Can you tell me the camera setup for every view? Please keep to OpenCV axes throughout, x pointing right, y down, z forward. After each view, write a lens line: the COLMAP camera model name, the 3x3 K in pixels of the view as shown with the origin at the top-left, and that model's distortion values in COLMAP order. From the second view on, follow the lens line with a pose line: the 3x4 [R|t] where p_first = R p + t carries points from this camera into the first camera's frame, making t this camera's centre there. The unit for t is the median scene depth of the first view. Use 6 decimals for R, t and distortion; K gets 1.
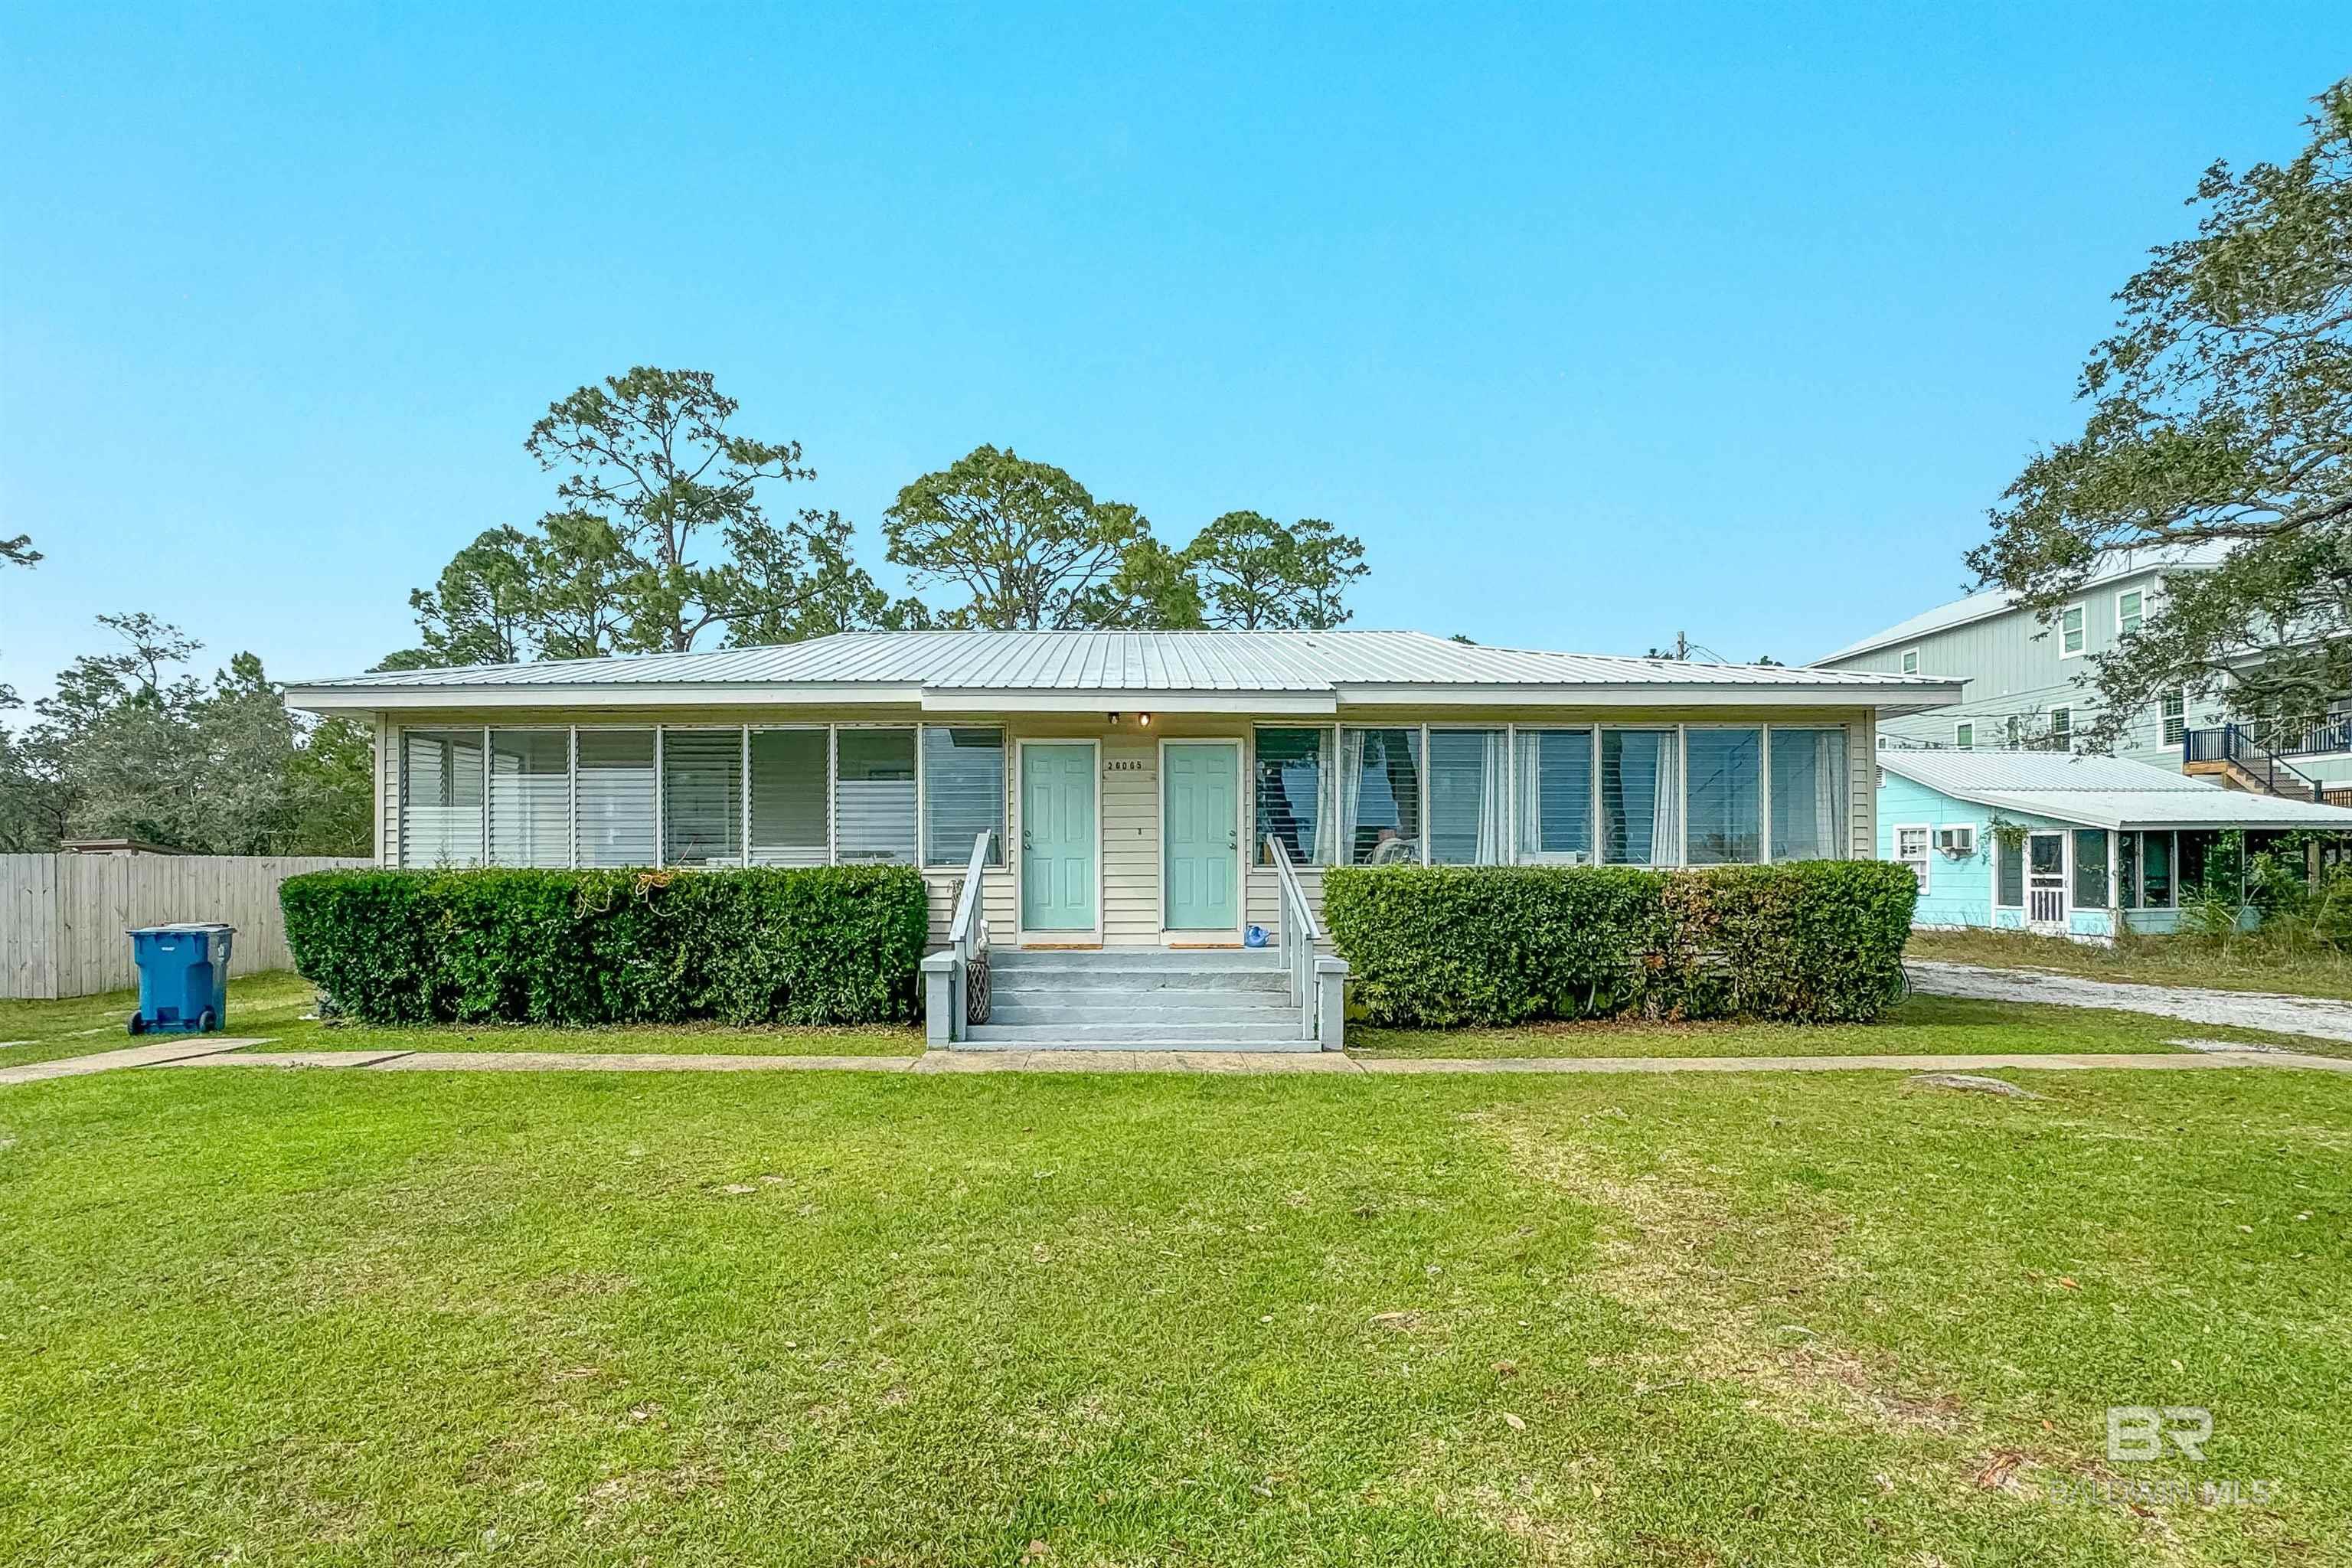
lens RADIAL K [[1219.1, 0, 1172.6], [0, 1219.1, 860.8], [0, 0, 1]] dist [-0.057045, 0.047747]
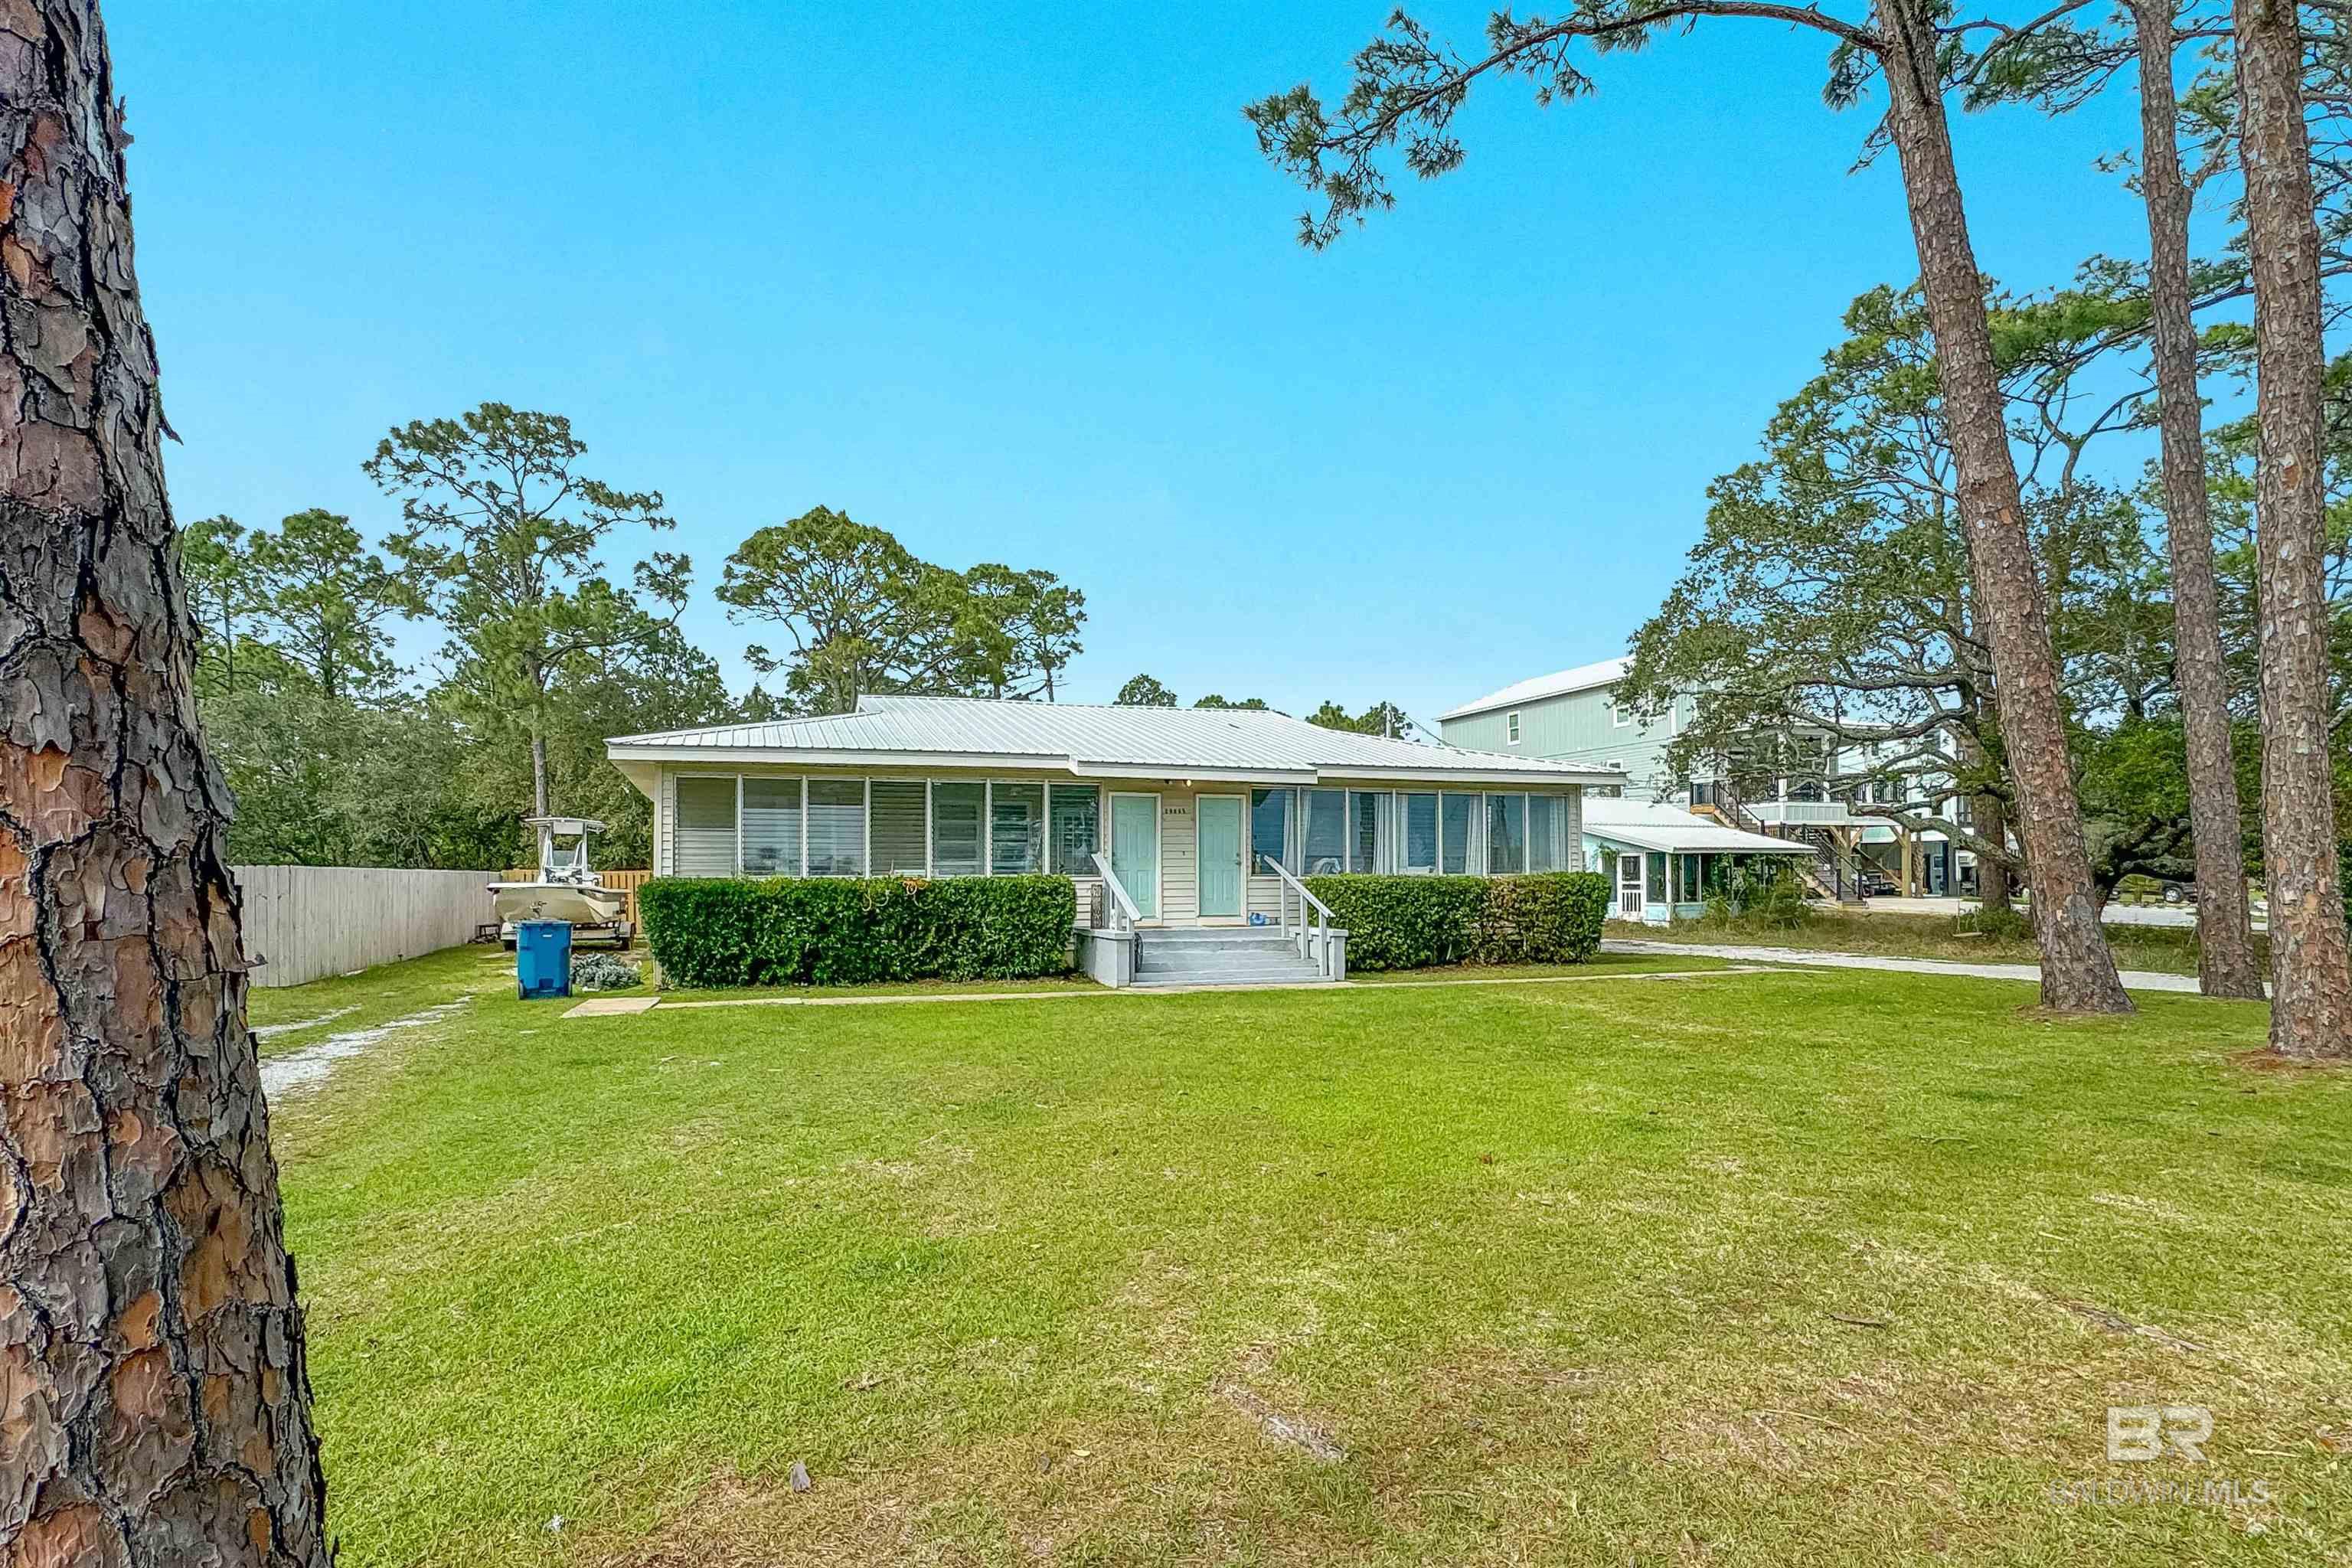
lens RADIAL K [[1219.1, 0, 1172.6], [0, 1219.1, 860.8], [0, 0, 1]] dist [-0.057045, 0.047747]
pose [[0.948933, 0.003373, 0.315460, -0.520157], [-0.000287, 0.999952, -0.009828, 0.000823], [-0.315478, 0.009235, 0.948888, -0.466856]]
